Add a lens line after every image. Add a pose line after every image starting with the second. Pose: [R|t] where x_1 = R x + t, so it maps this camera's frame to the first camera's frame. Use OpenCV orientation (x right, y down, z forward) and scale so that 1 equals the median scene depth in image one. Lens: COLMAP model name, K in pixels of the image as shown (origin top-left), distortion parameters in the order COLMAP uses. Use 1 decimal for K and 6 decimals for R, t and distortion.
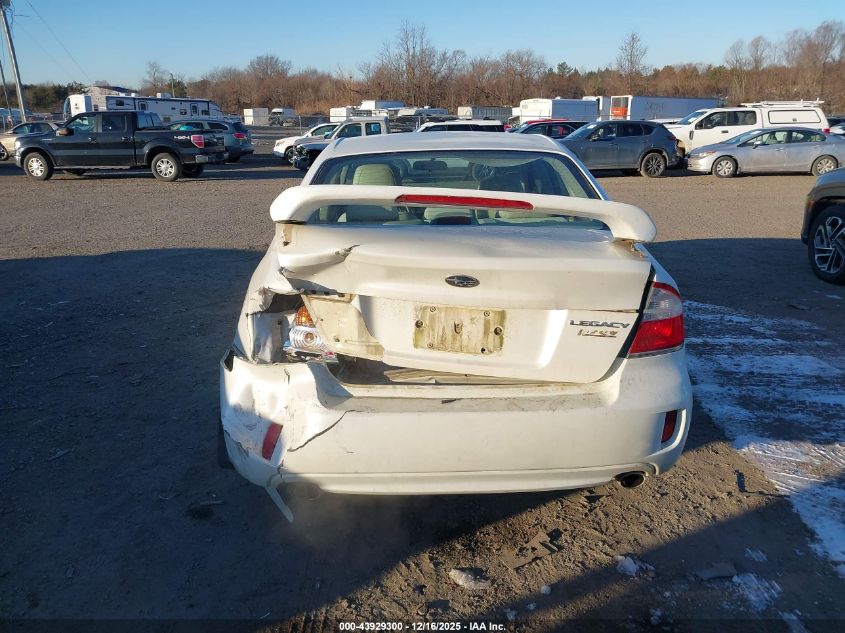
lens RADIAL K [[657.7, 0, 422.5], [0, 657.7, 316.5], [0, 0, 1]] dist [0.013673, -0.003951]
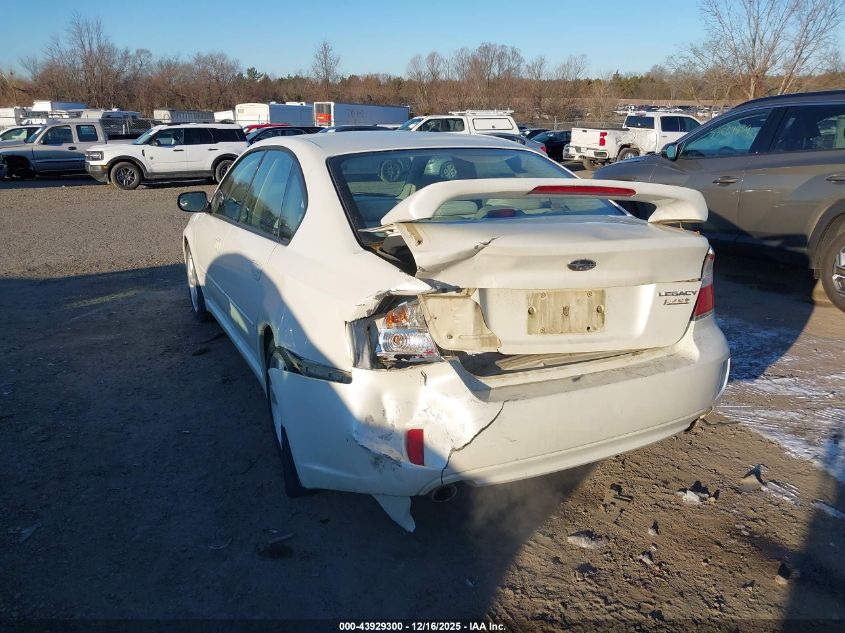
lens RADIAL K [[656.3, 0, 422.7], [0, 656.3, 320.9], [0, 0, 1]] dist [0.006757, -0.002053]
pose [[0.910611, -0.110585, 0.398194, -0.577479], [0.110758, 0.993589, 0.022650, -0.015774], [-0.398146, 0.023478, 0.917021, 0.111976]]
